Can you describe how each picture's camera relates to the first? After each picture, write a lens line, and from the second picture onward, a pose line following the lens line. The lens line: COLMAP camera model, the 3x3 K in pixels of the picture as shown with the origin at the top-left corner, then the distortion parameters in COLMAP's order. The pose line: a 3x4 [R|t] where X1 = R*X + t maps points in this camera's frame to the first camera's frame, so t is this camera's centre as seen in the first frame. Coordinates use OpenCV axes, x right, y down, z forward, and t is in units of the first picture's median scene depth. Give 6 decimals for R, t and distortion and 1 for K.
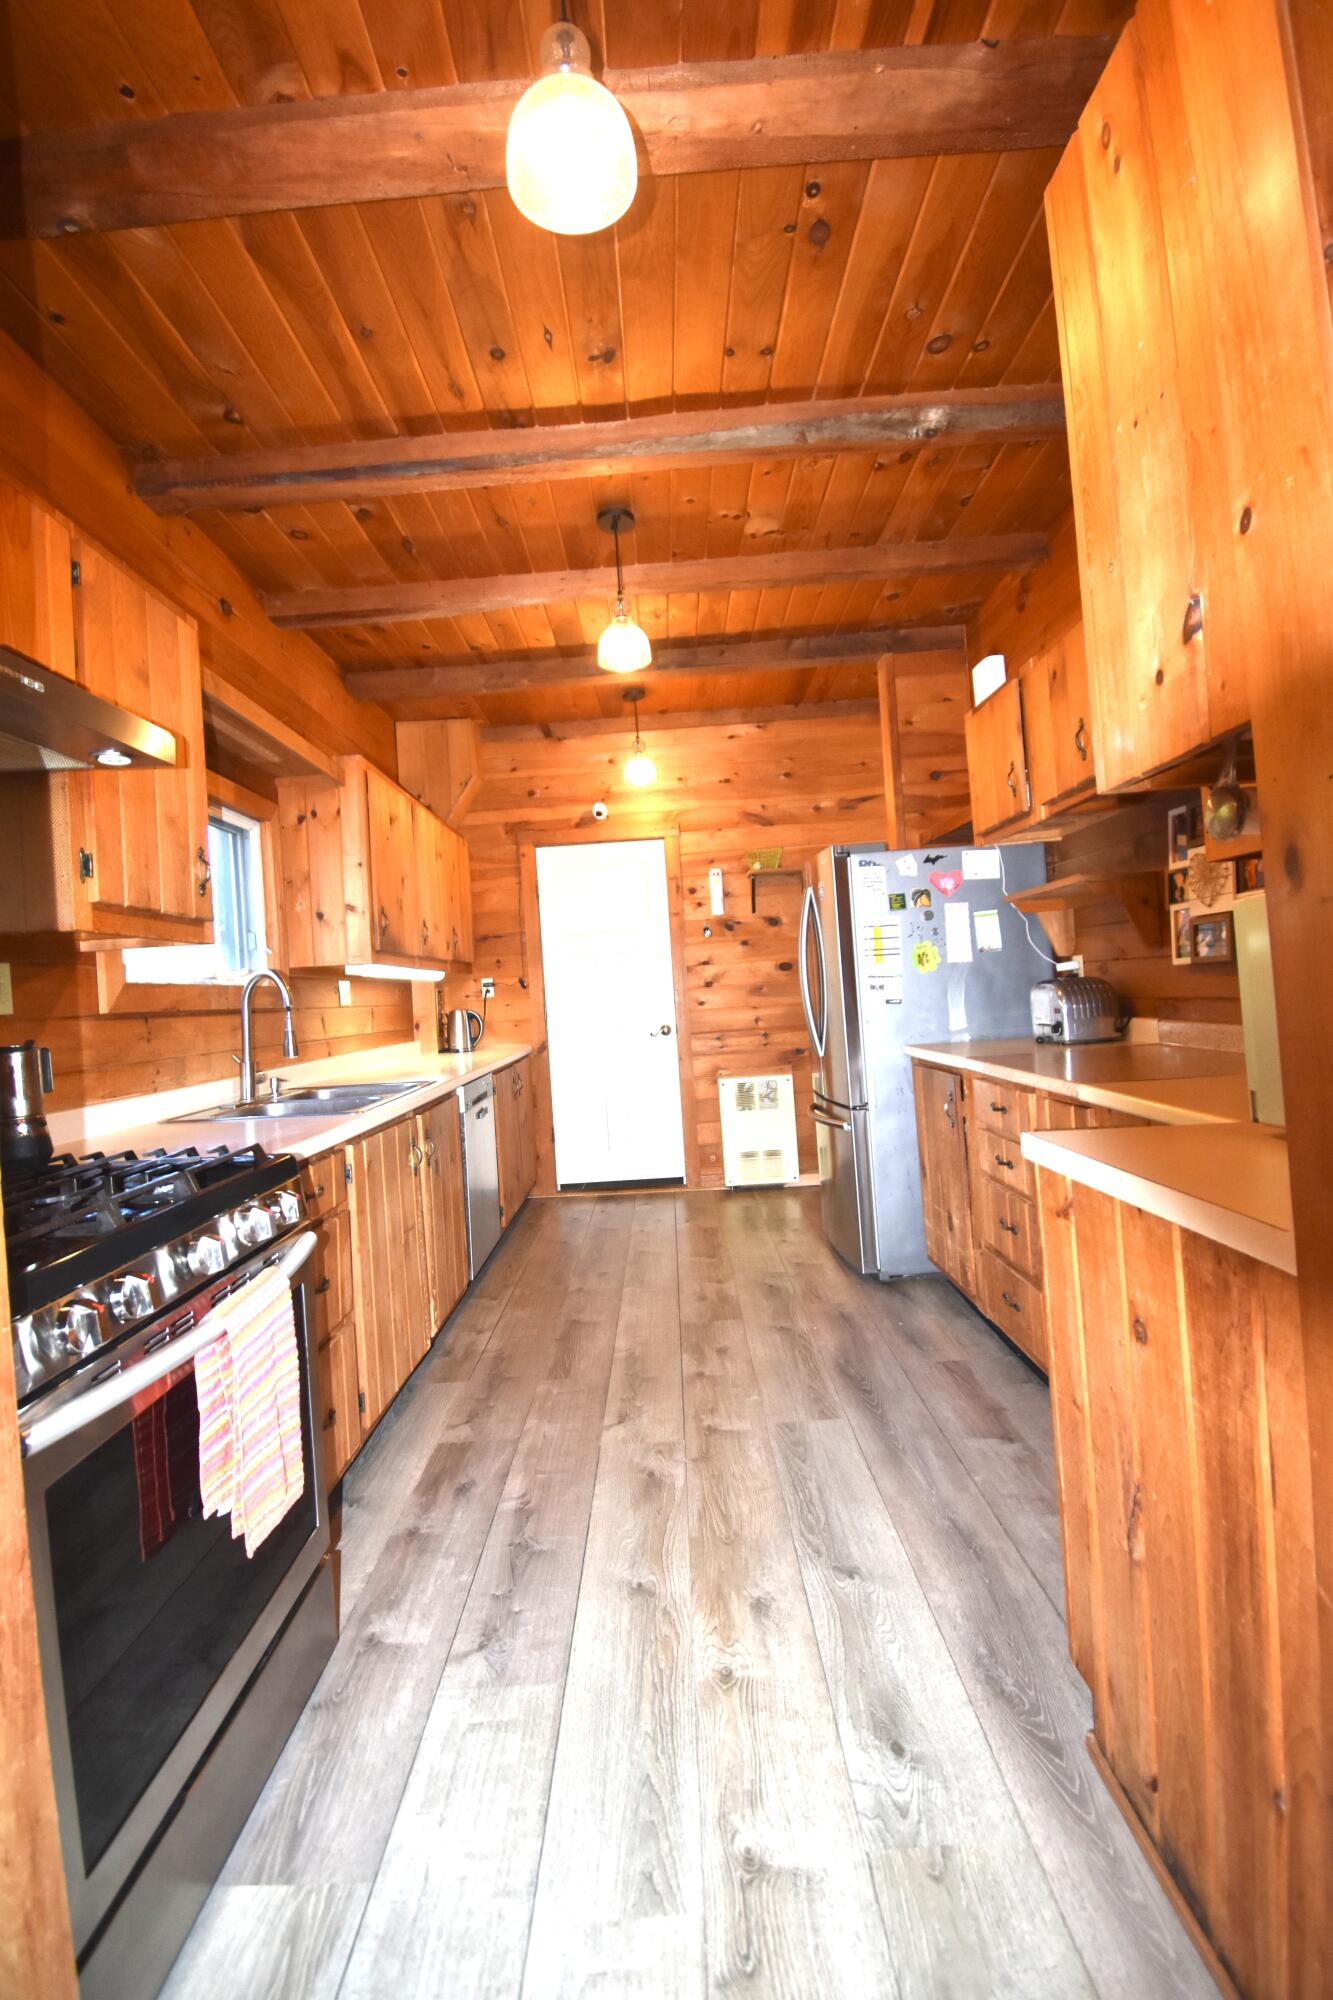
lens RADIAL K [[916.1, 0, 651.3], [0, 916.1, 995.2], [0, 0, 1]] dist [-0.003829, -0.000549]
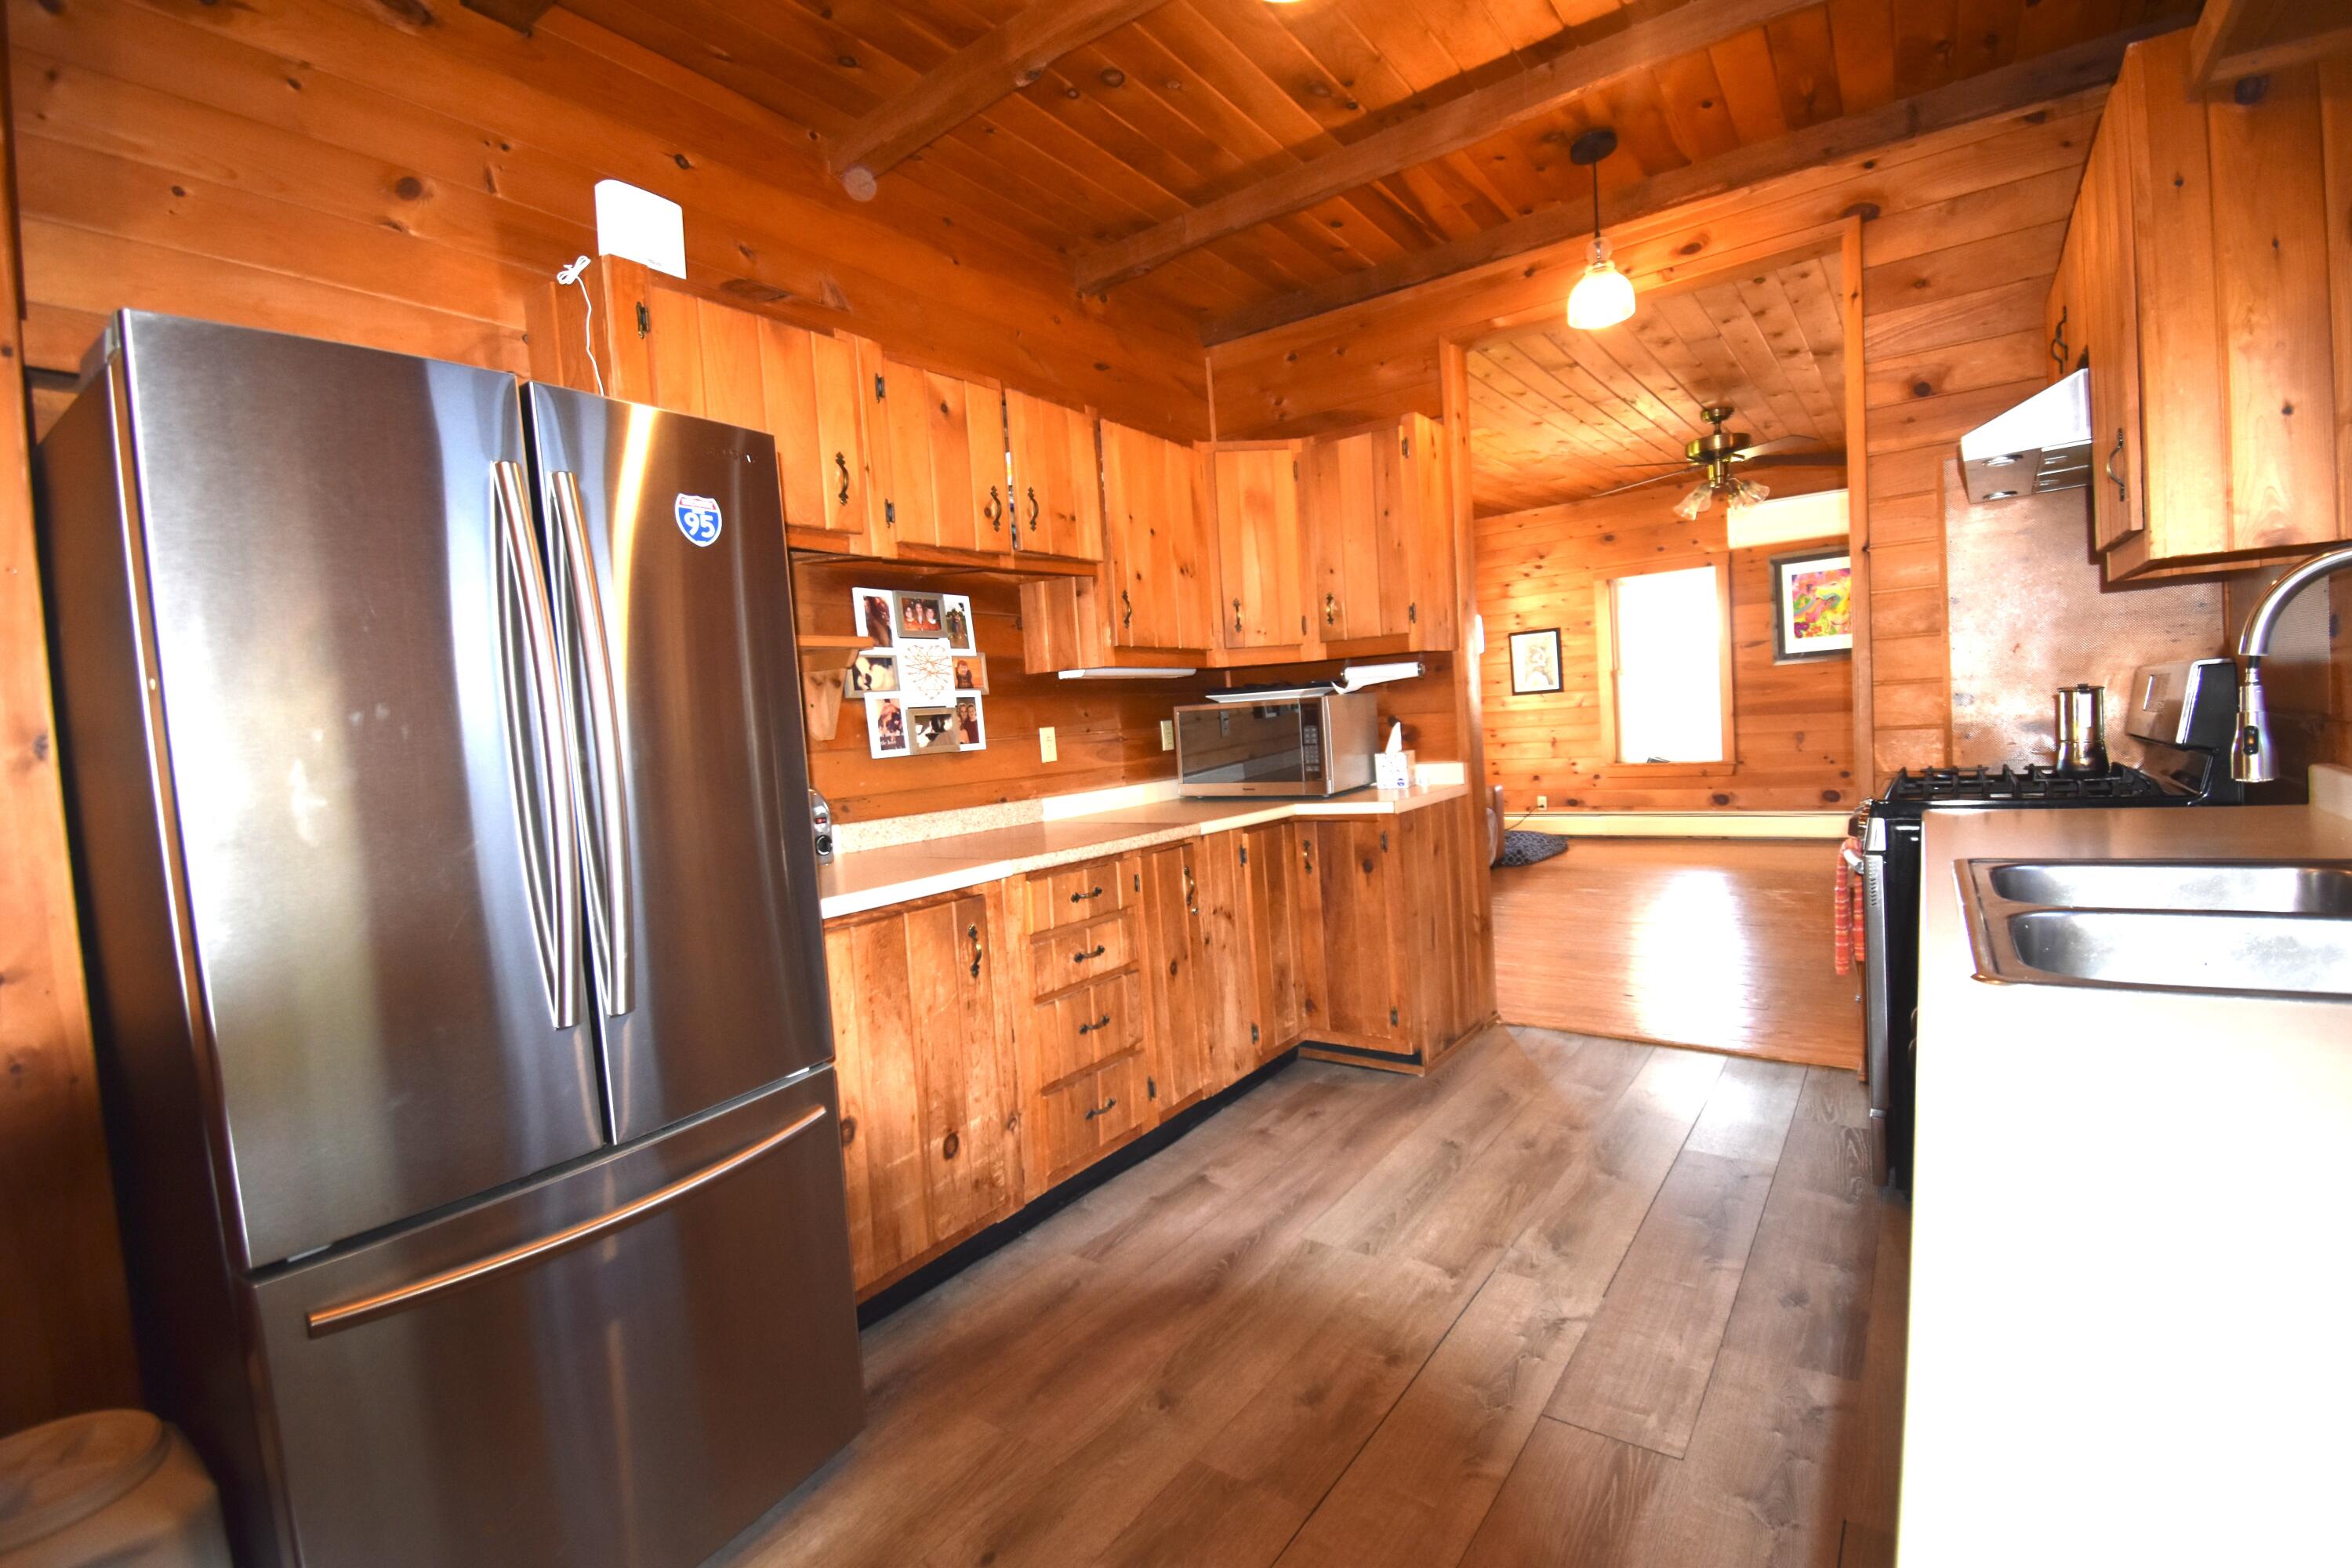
lens RADIAL K [[1077.4, 0, 1167.3], [0, 1077.4, 774.6], [0, 0, 1]] dist [-0.003829, -0.000549]
pose [[-0.818579, 0.083575, 0.568281, -0.302001], [0.113731, 0.993353, 0.017735, -0.002968], [-0.563022, 0.079149, -0.822643, 1.886834]]
